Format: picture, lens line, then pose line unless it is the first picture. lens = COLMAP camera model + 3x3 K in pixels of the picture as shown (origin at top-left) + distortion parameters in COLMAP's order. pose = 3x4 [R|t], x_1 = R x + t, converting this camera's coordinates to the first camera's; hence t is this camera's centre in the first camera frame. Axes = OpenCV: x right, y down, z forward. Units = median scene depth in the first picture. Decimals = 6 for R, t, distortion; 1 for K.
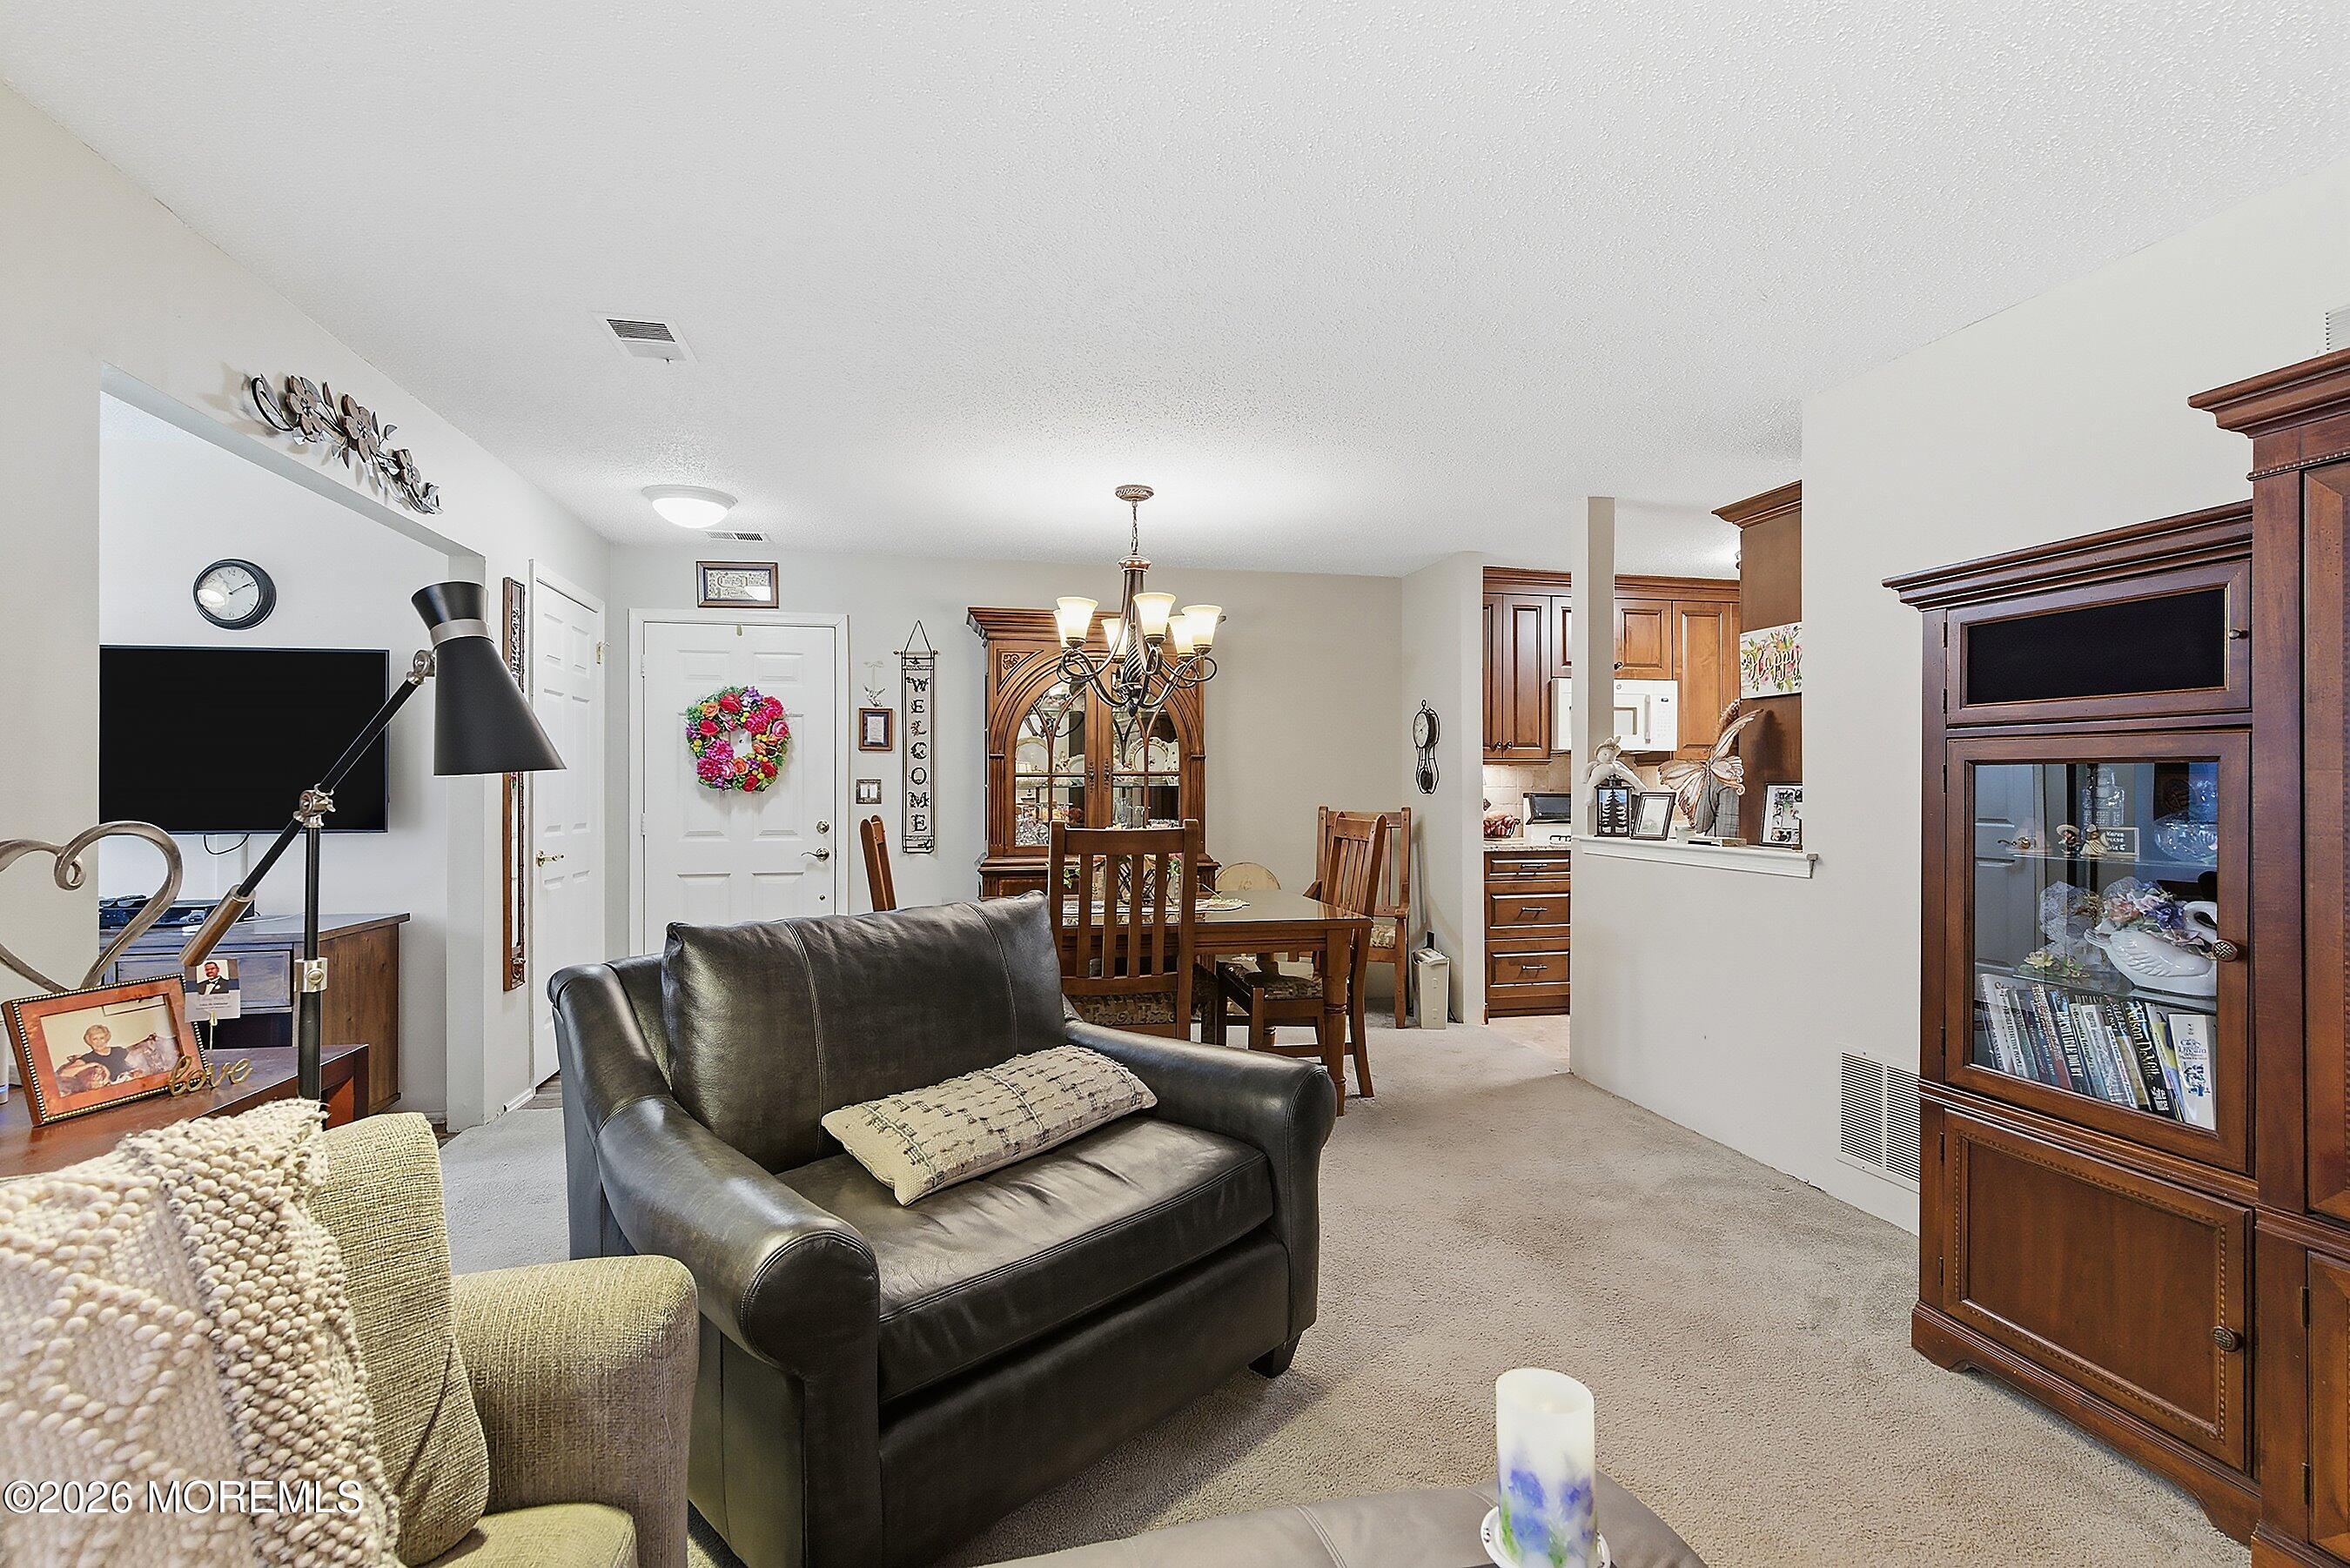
lens RADIAL K [[1069.5, 0, 1169.8], [0, 1069.5, 774.6], [0, 0, 1]] dist [0.002635, -0.002704]
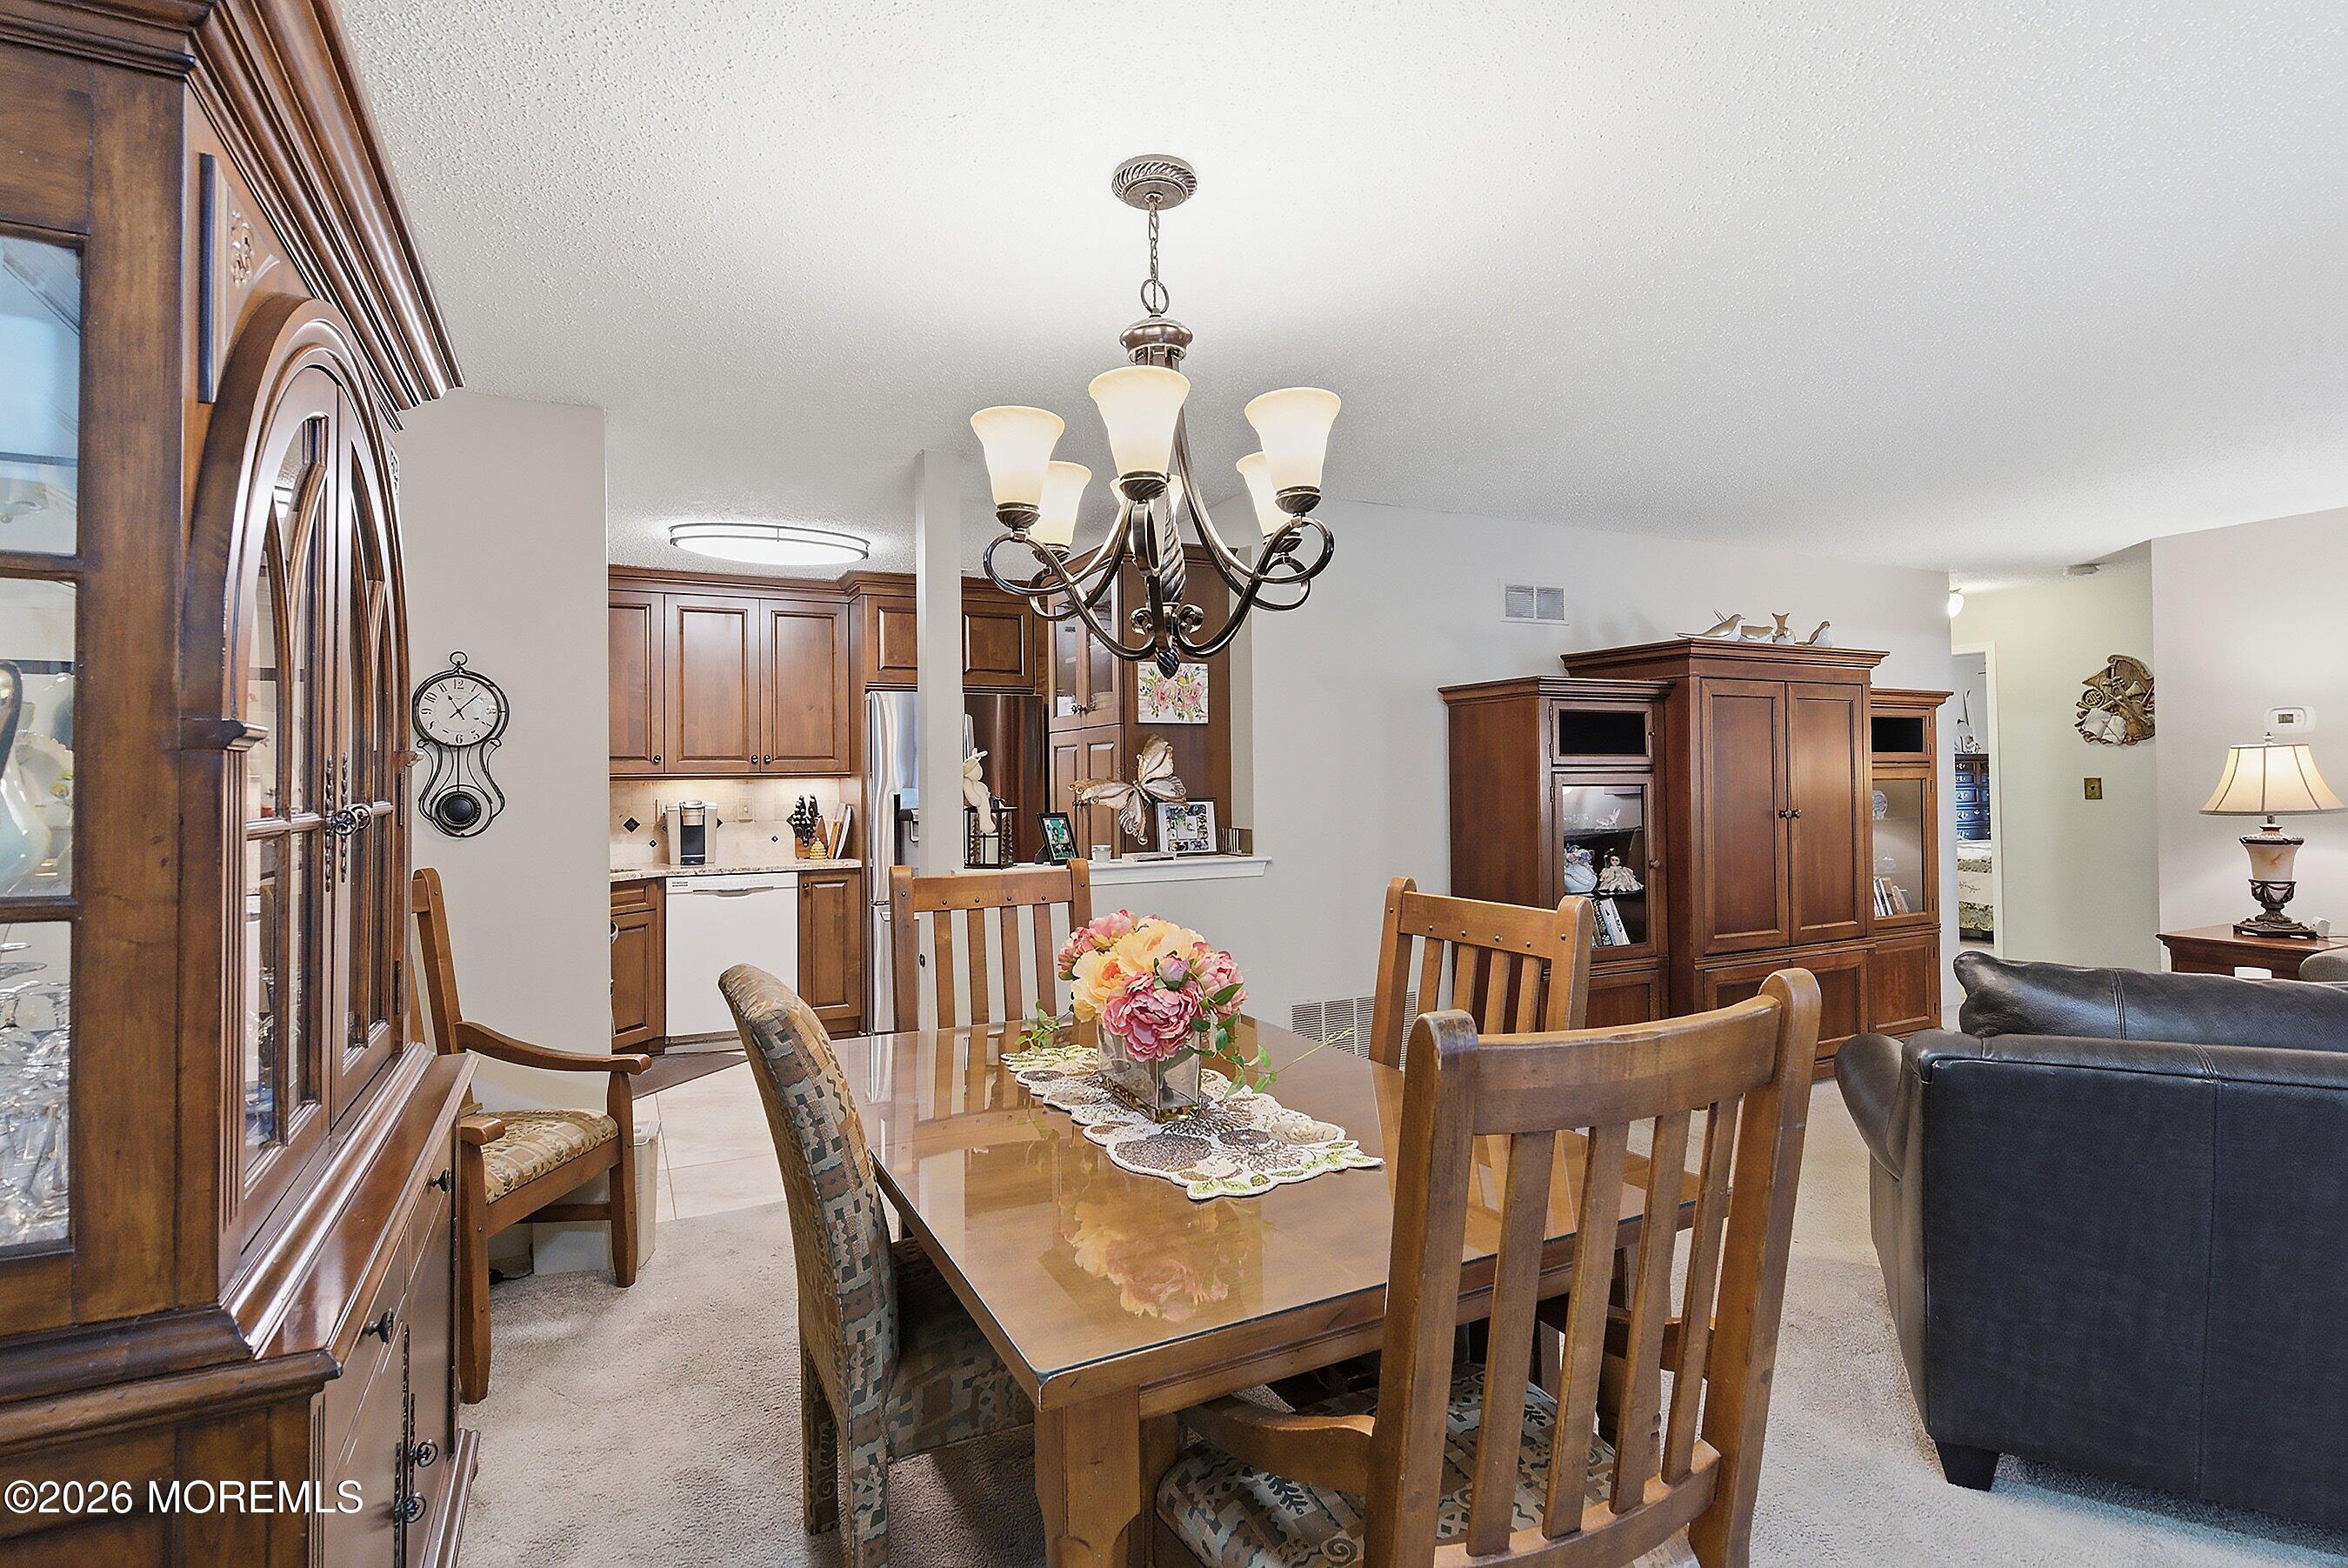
lens RADIAL K [[1103.4, 0, 1167.4], [0, 1103.4, 757.4], [0, 0, 1]] dist [0.004331, -0.002368]
pose [[-0.254787, 0.019810, 0.966794, -0.374704], [0.004061, 0.999803, -0.019416, -0.009818], [-0.966989, -0.001021, -0.254817, 0.867518]]
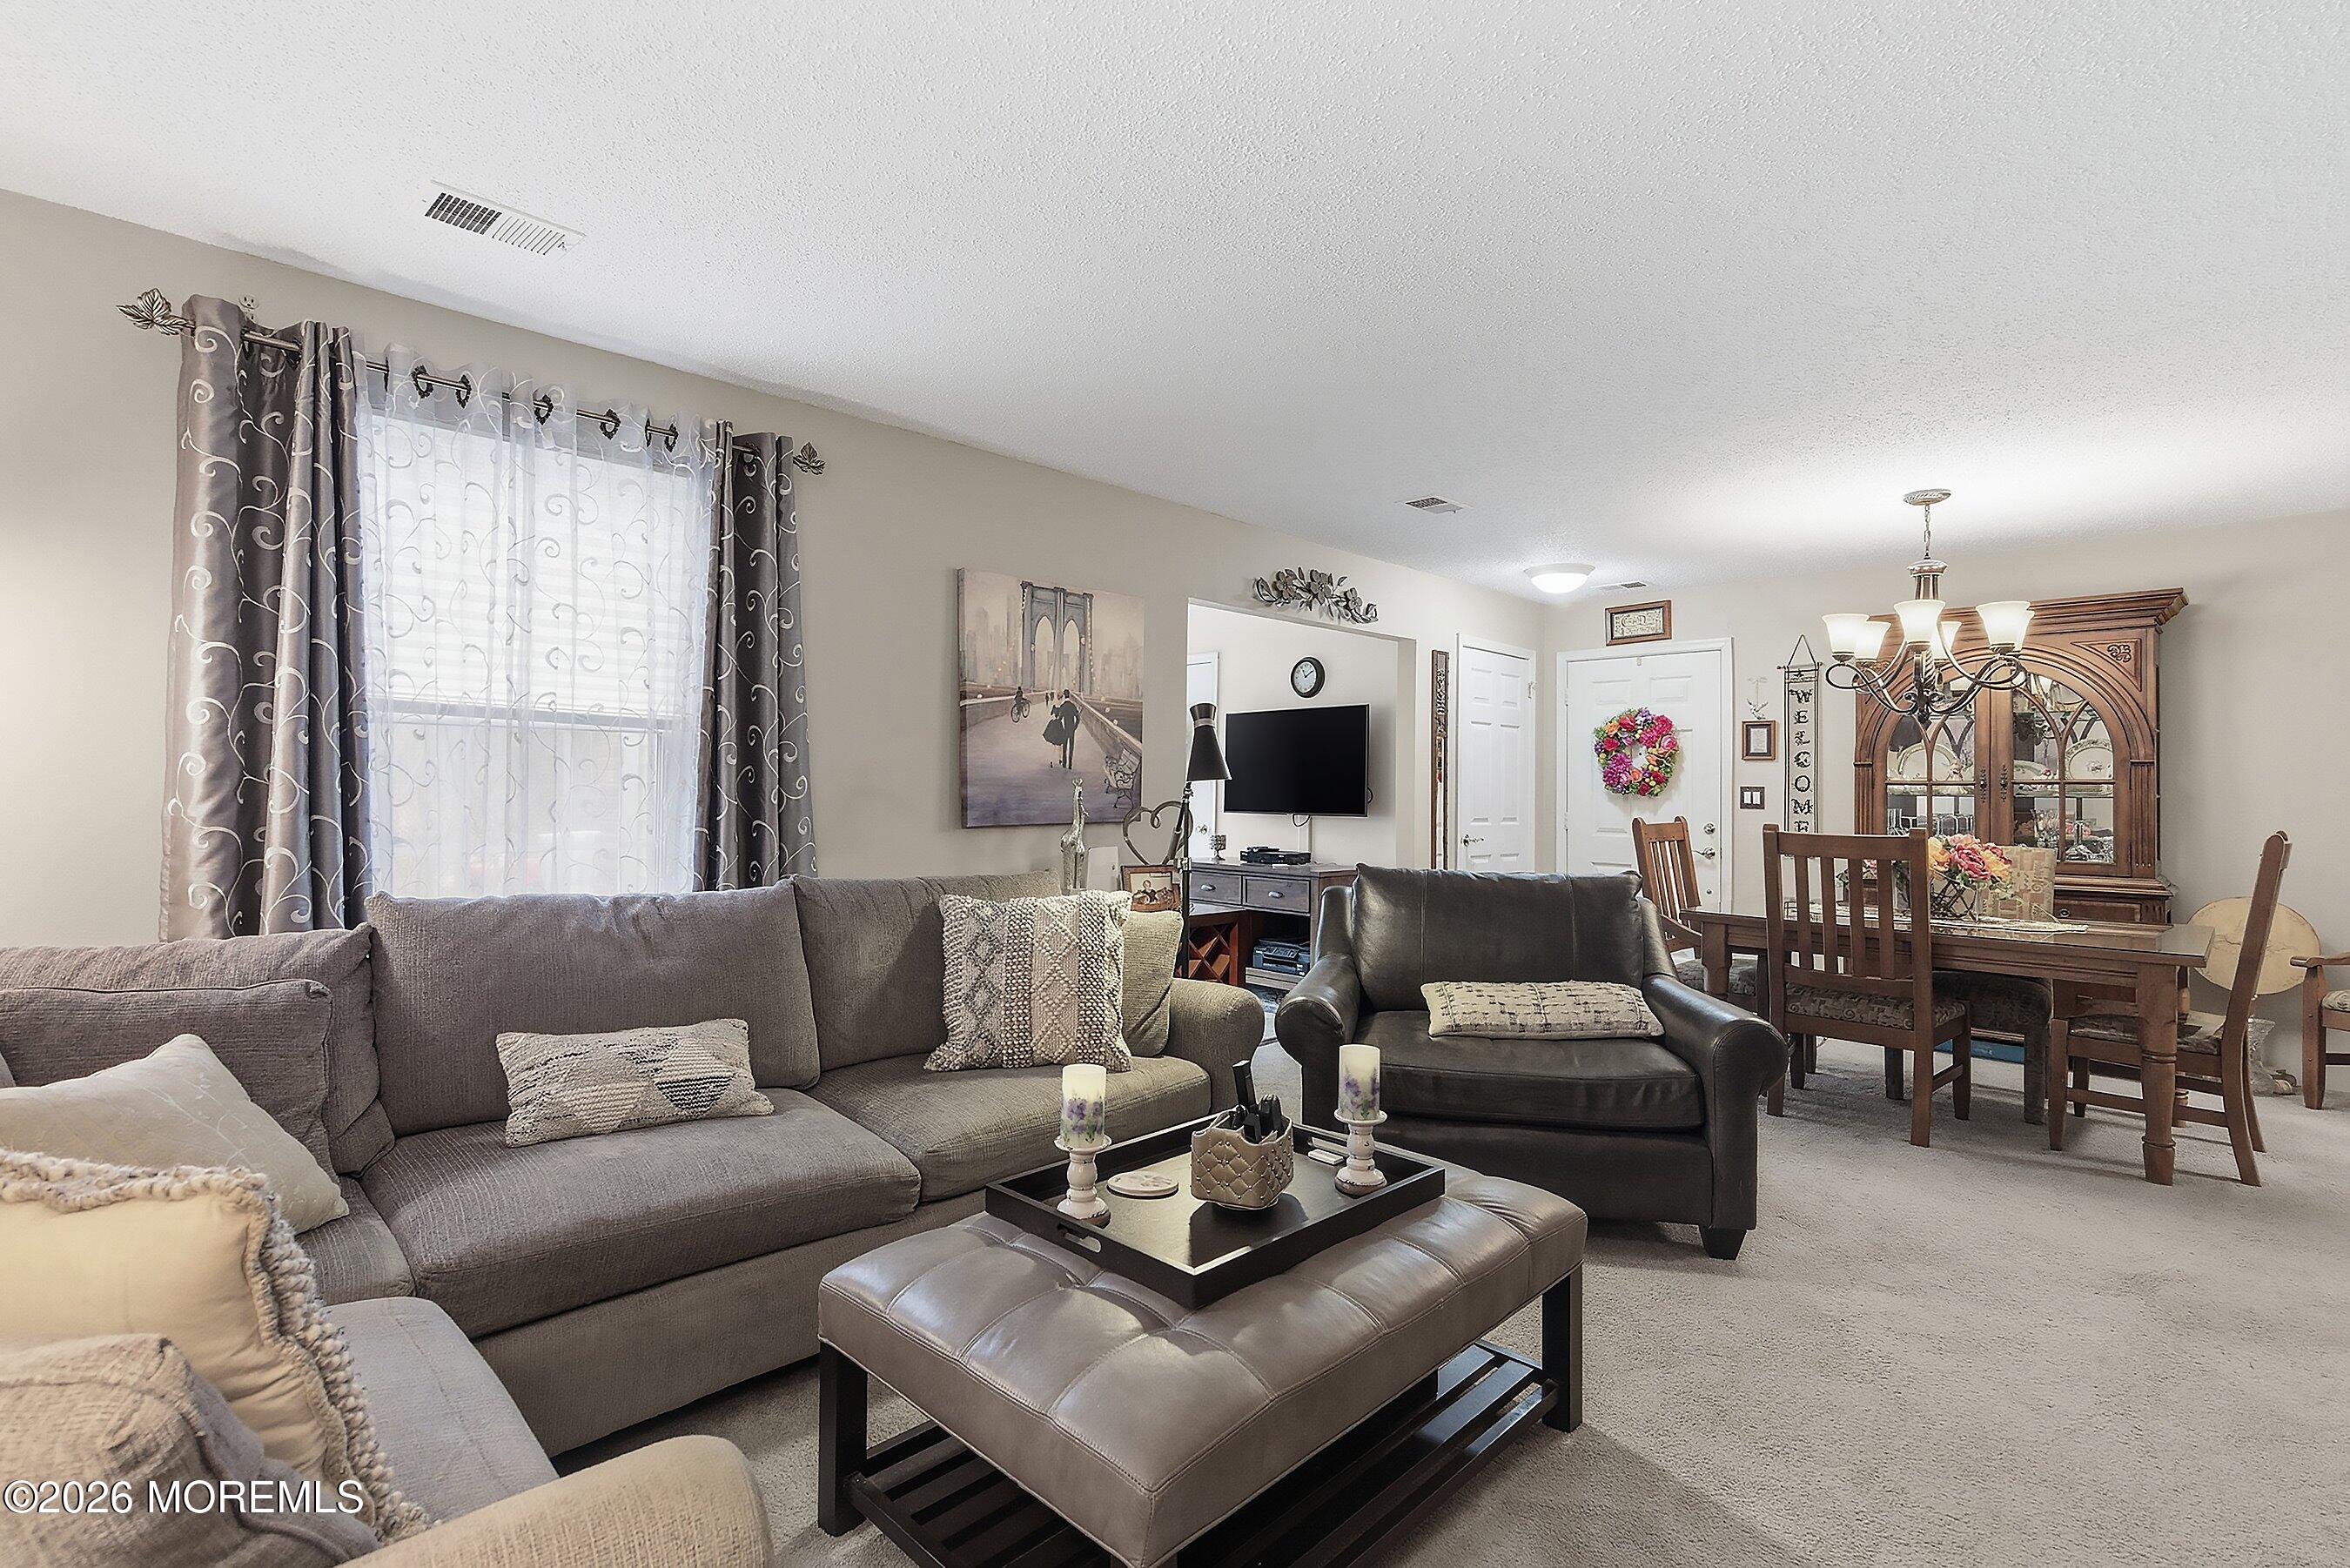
lens RADIAL K [[1069.5, 0, 1161.4], [0, 1069.5, 778.5], [0, 0, 1]] dist [0.002635, -0.002704]
pose [[0.537146, -0.000421, -0.843489, 0.322563], [-0.001842, 0.999997, -0.001672, -0.000830], [0.843487, 0.002452, 0.537144, -0.093672]]
